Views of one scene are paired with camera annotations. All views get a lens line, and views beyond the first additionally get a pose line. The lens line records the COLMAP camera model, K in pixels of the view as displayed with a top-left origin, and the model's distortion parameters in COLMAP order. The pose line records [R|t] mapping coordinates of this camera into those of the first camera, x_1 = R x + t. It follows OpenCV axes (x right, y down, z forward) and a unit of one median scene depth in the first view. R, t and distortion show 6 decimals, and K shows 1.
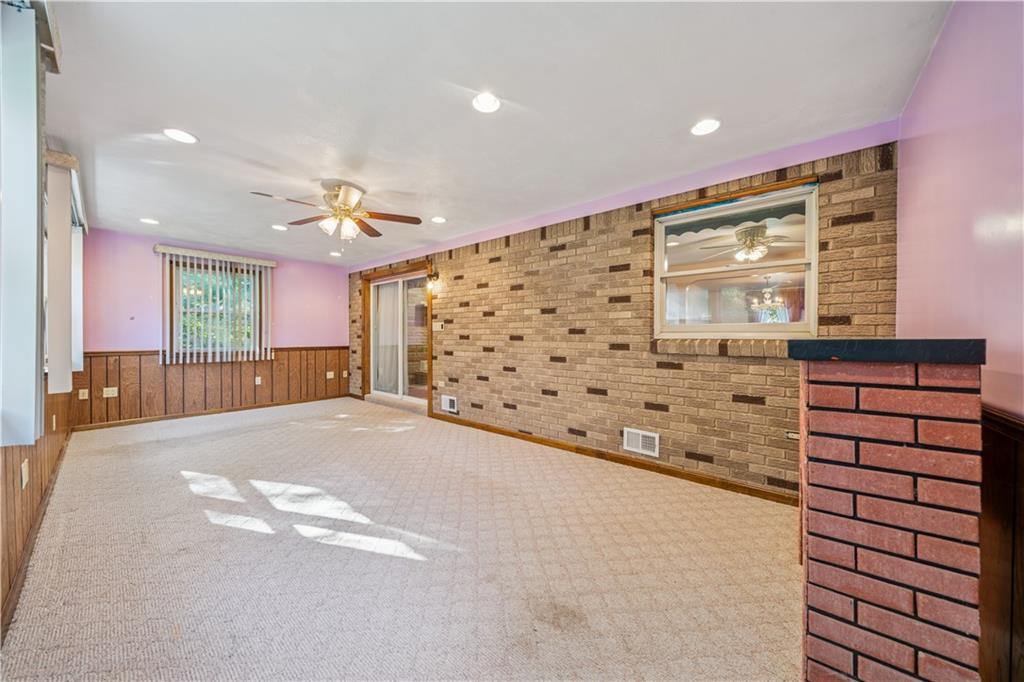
lens RADIAL K [[347.3, 0, 512.0], [0, 347.3, 341.0], [0, 0, 1]] dist [0.000204, -0.000074]
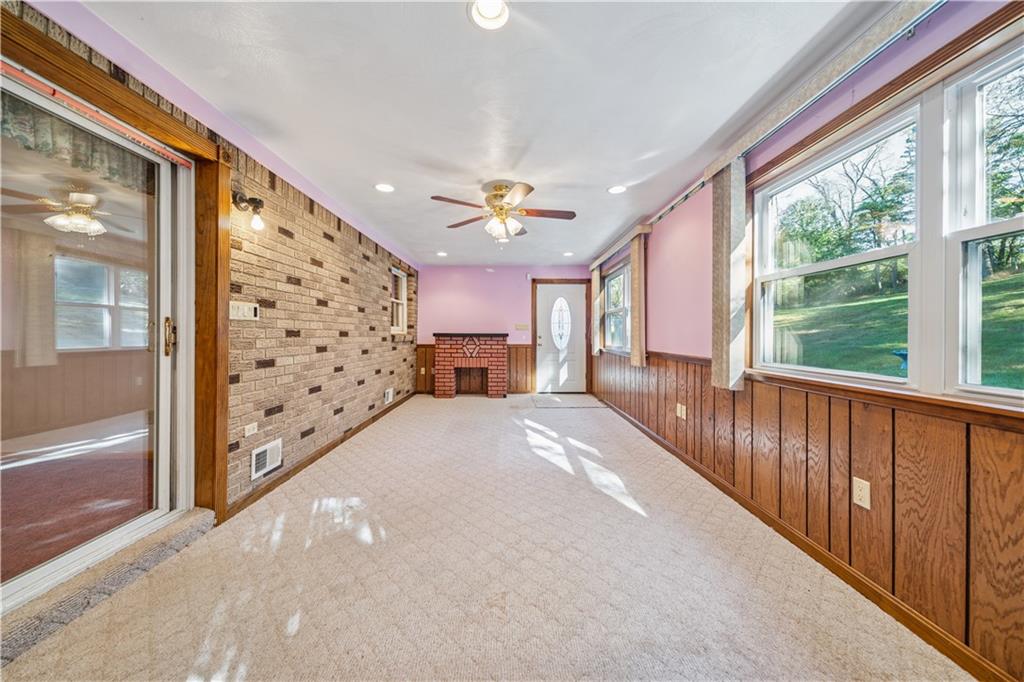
lens RADIAL K [[347.3, 0, 512.0], [0, 347.3, 341.0], [0, 0, 1]] dist [0.000204, -0.000074]
pose [[-0.652540, -0.019217, 0.757511, -0.958352], [0.005892, 0.999519, 0.030432, -0.015181], [-0.757732, 0.024322, -0.652113, 1.228497]]
